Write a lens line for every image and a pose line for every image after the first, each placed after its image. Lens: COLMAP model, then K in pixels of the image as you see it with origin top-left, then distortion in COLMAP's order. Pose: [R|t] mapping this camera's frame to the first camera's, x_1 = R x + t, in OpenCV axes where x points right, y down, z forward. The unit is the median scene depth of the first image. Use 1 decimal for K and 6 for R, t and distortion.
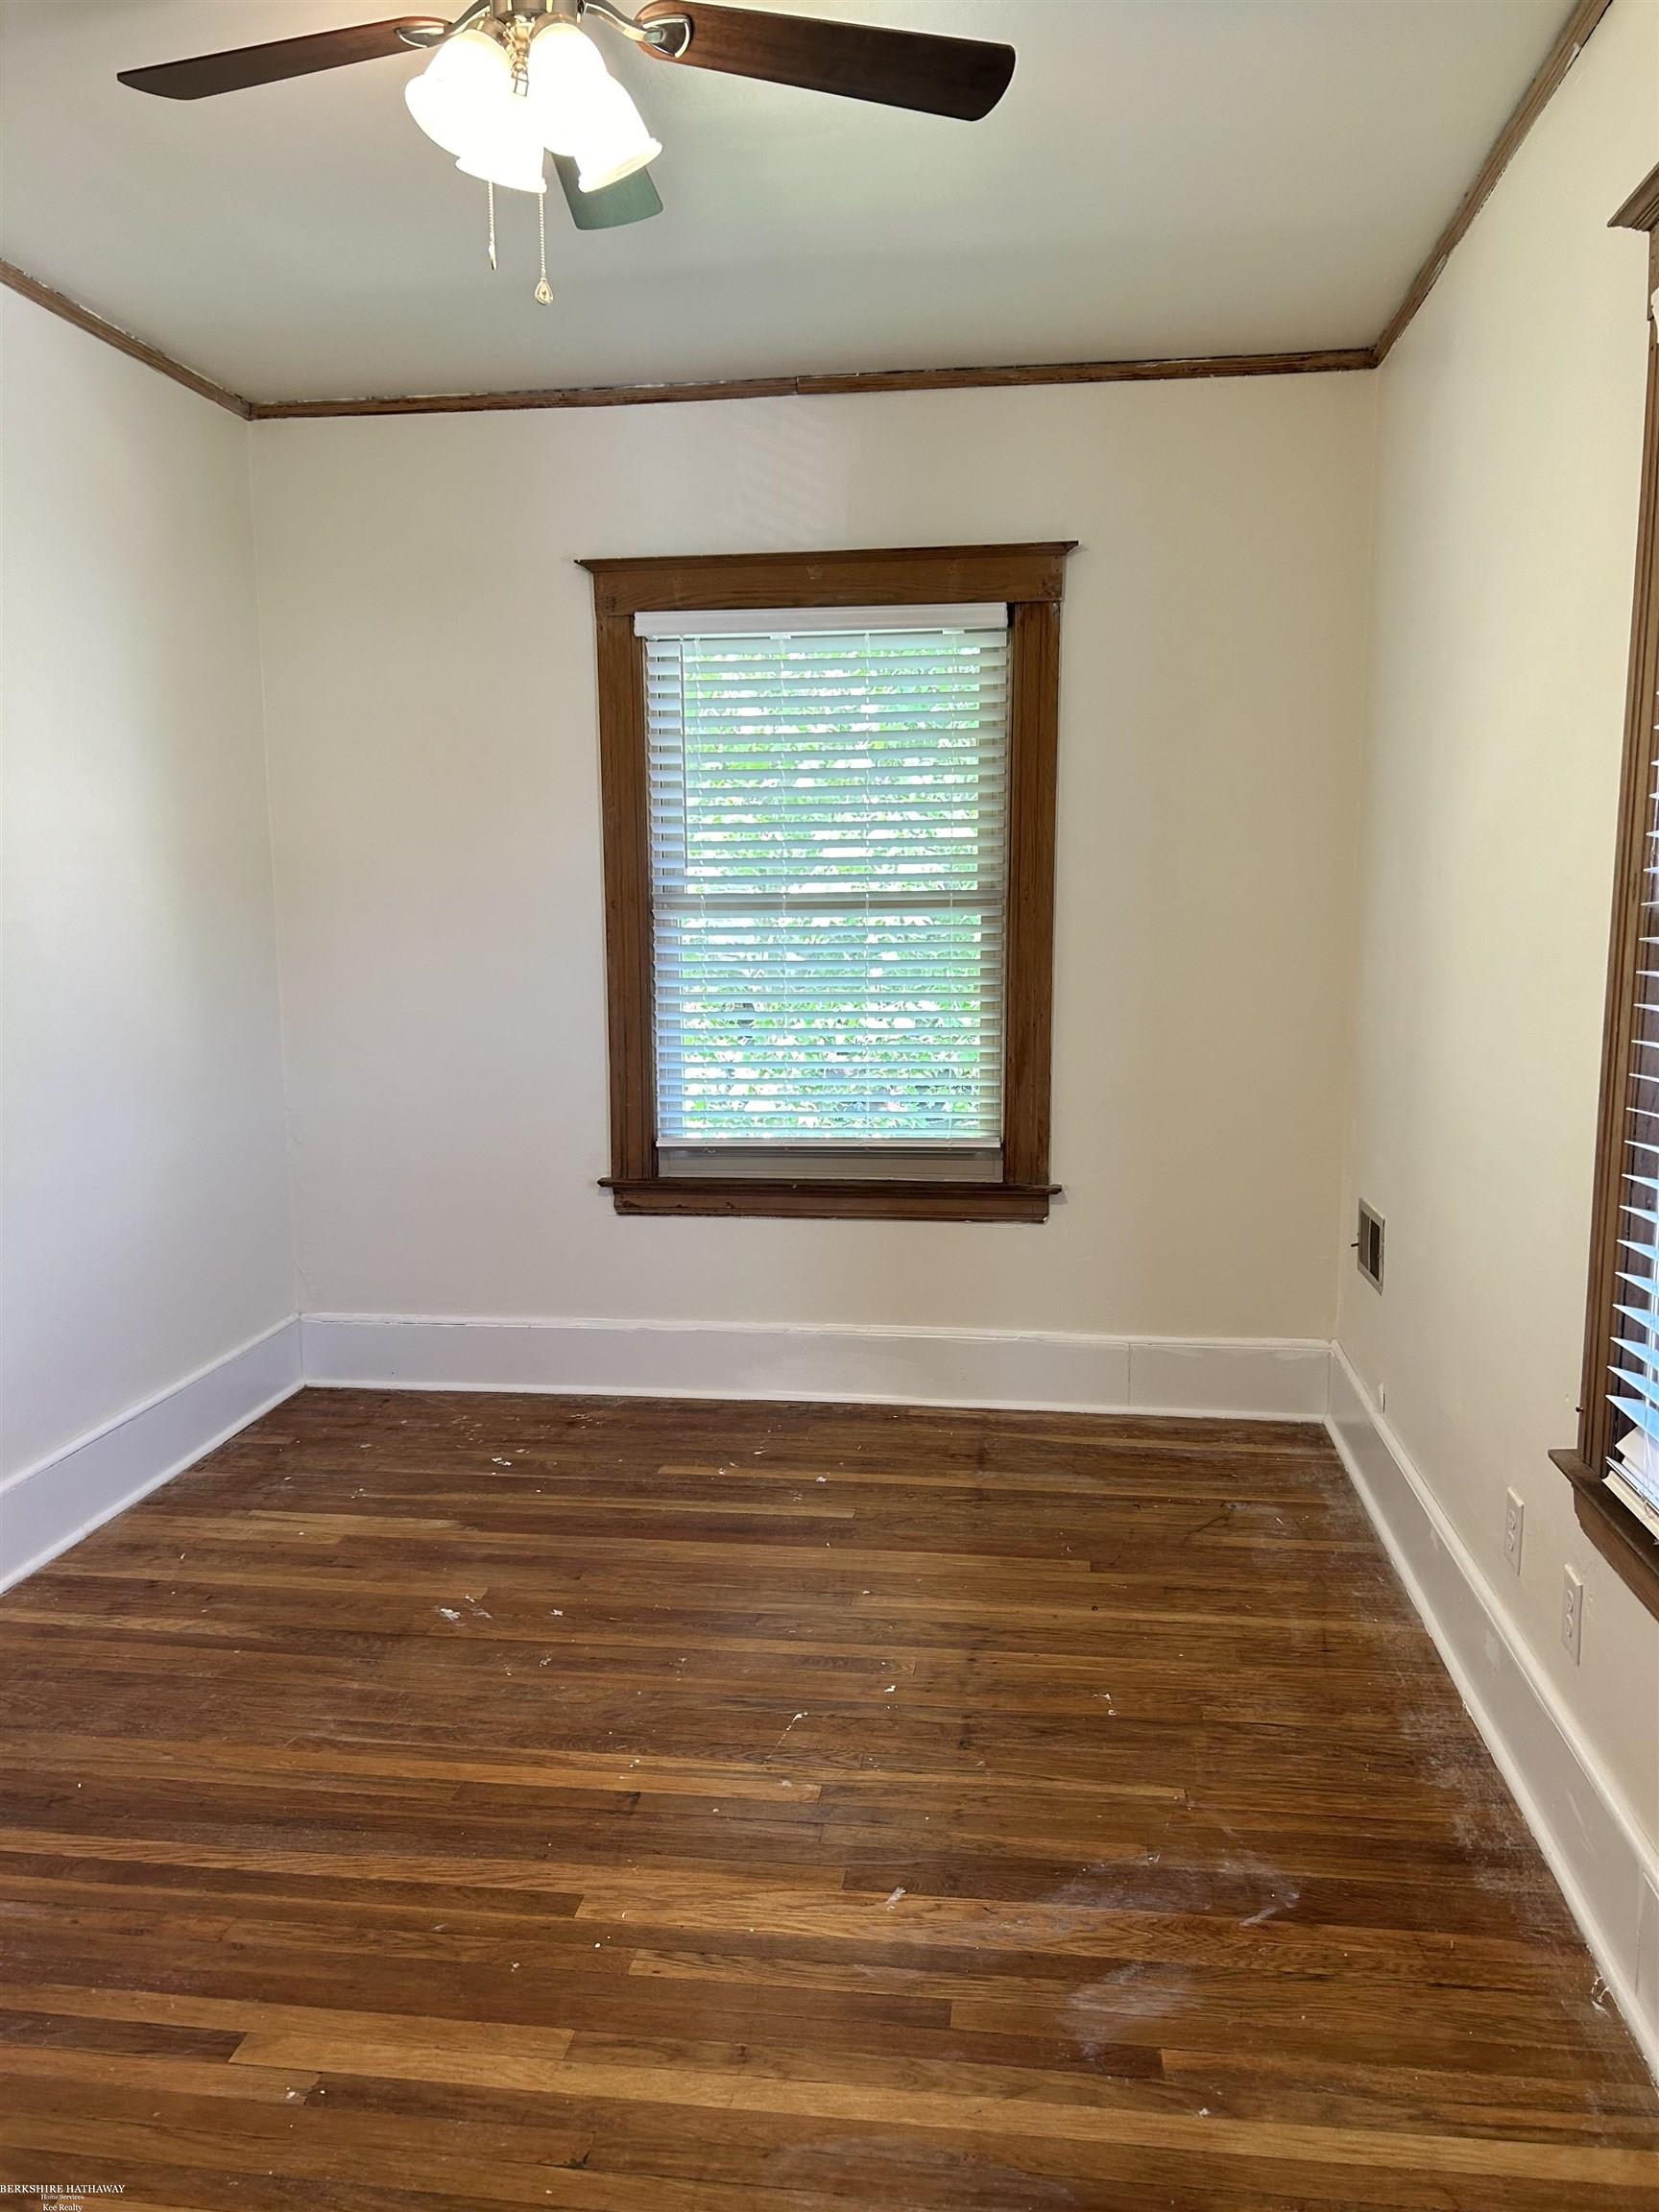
lens RADIAL K [[1657.4, 0, 820.9], [0, 1657.4, 1121.6], [0, 0, 1]] dist [0.058725, -0.069035]
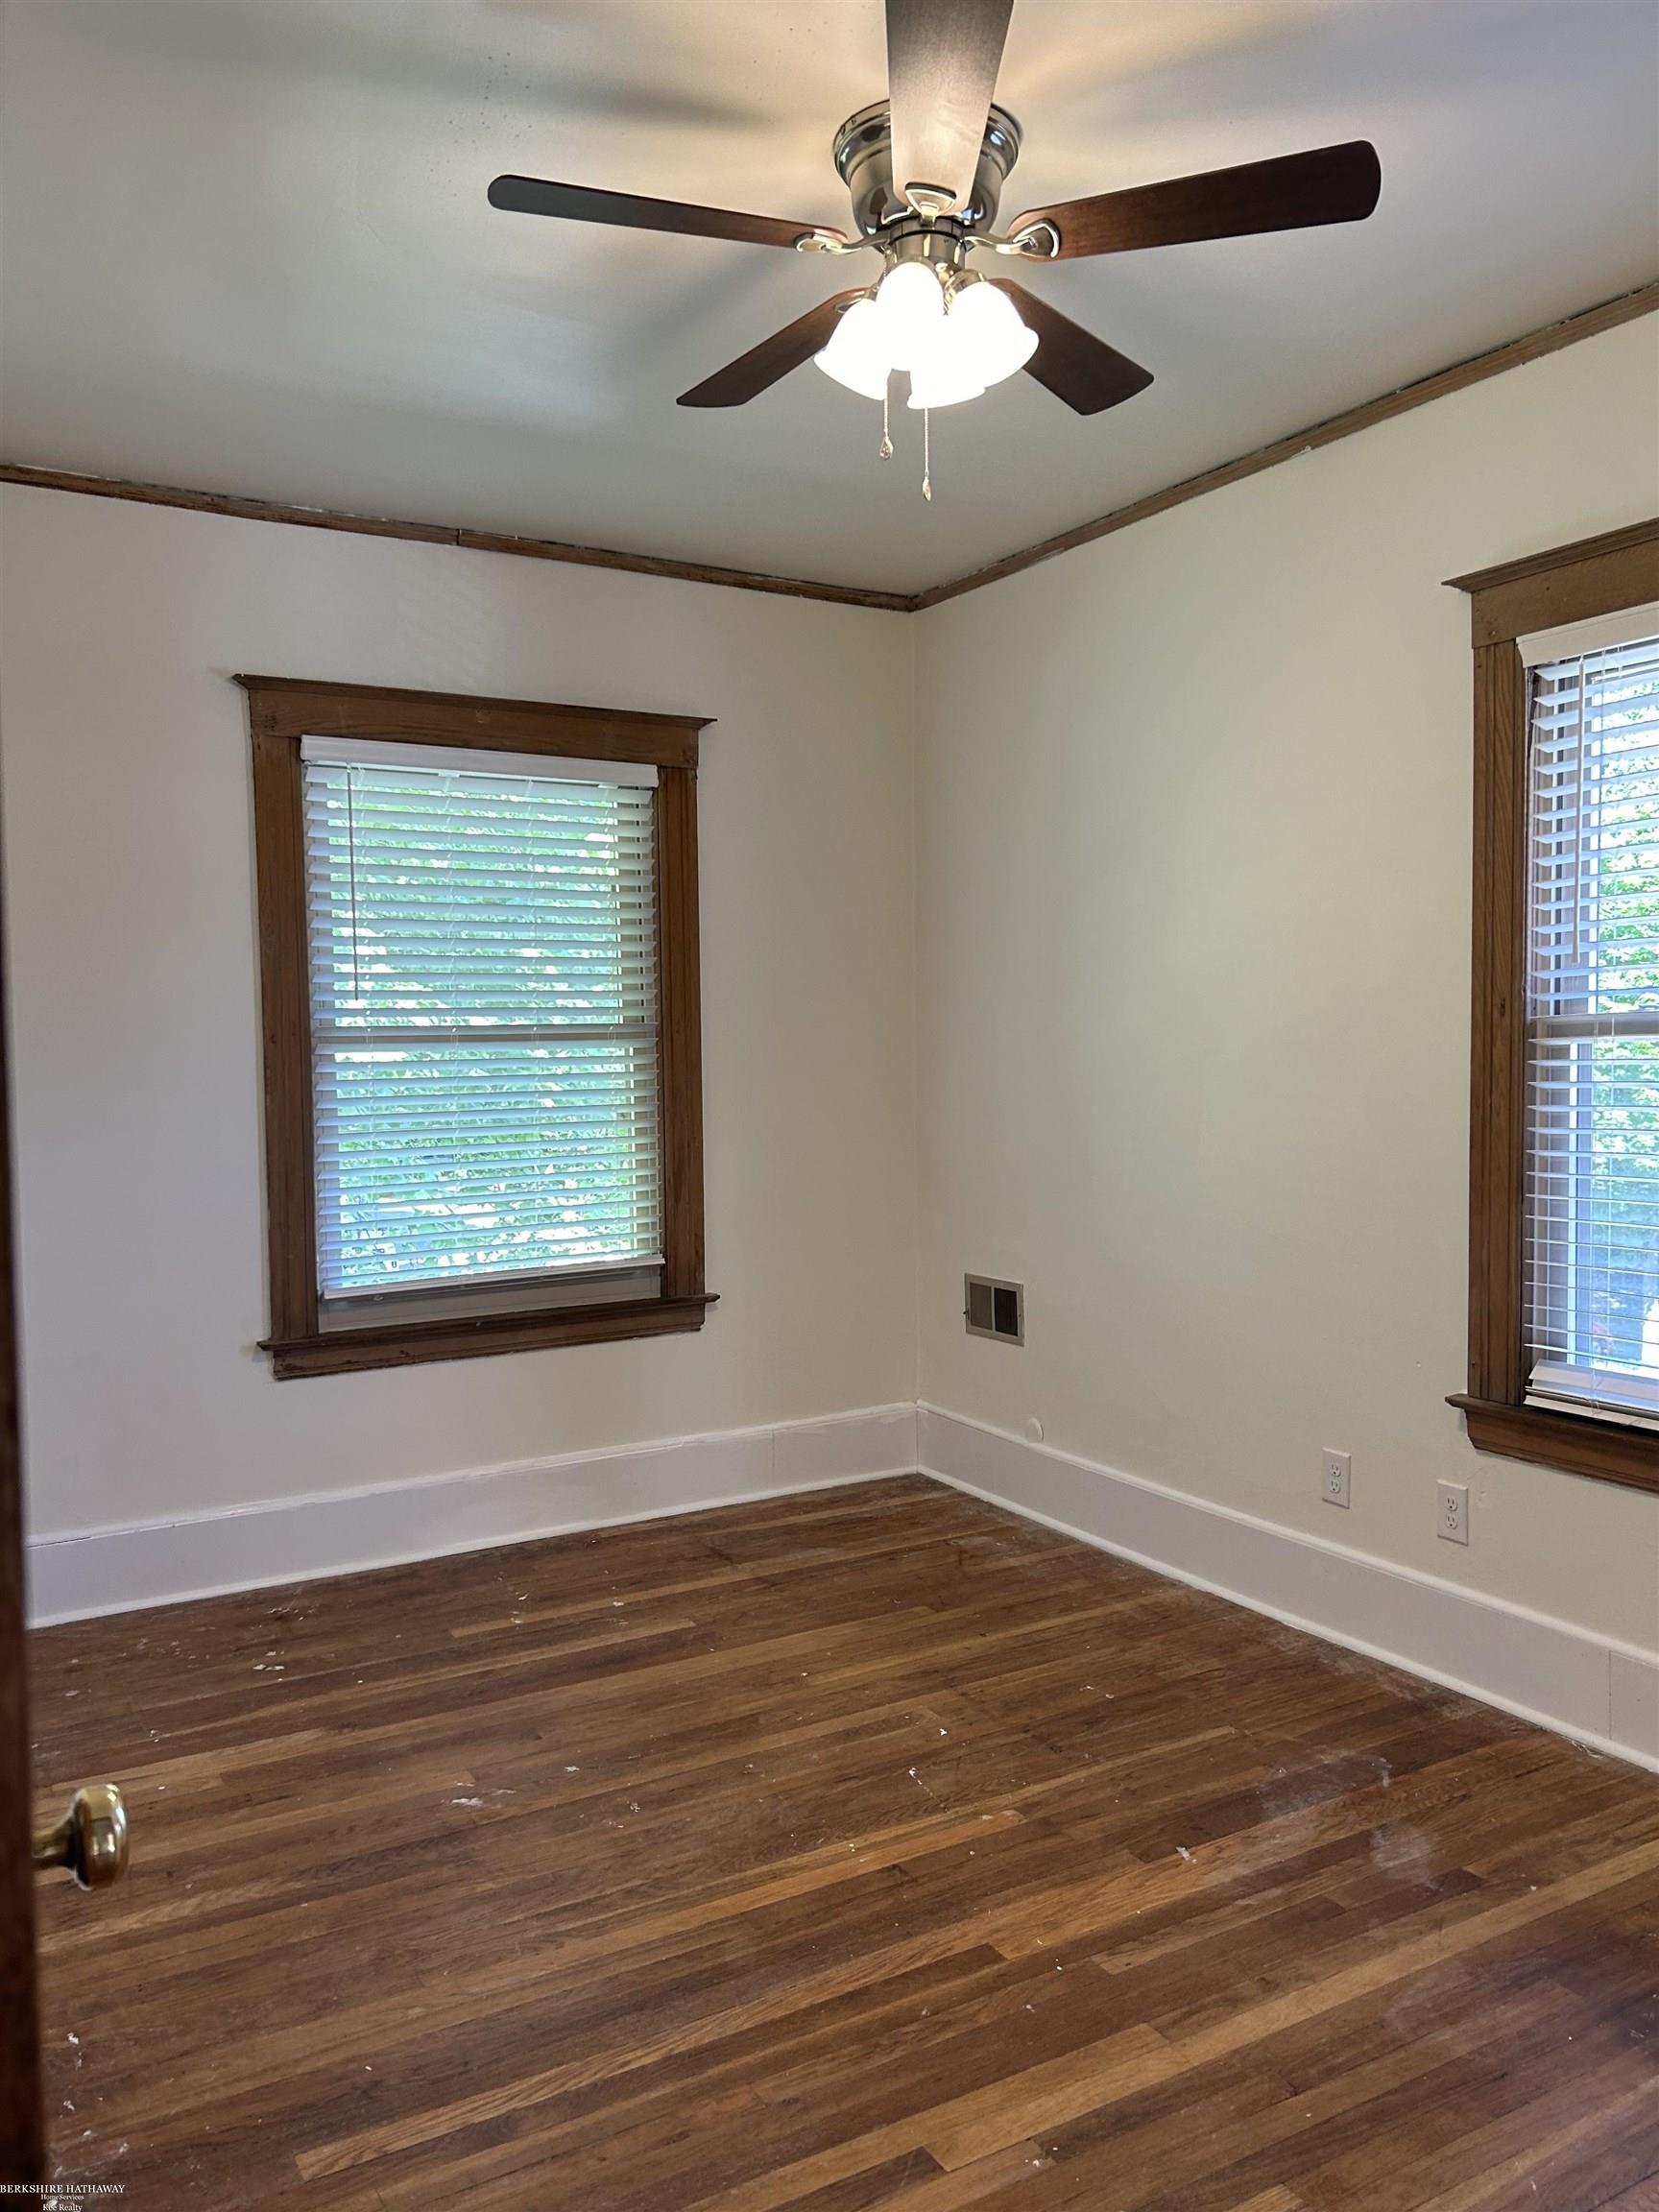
lens RADIAL K [[1657.4, 0, 820.9], [0, 1657.4, 1121.6], [0, 0, 1]] dist [0.058725, -0.069035]
pose [[0.787644, -0.036492, 0.615049, -0.532895], [0.093342, 0.993790, -0.060573, -0.001389], [-0.609019, 0.105120, 0.786159, 0.107429]]
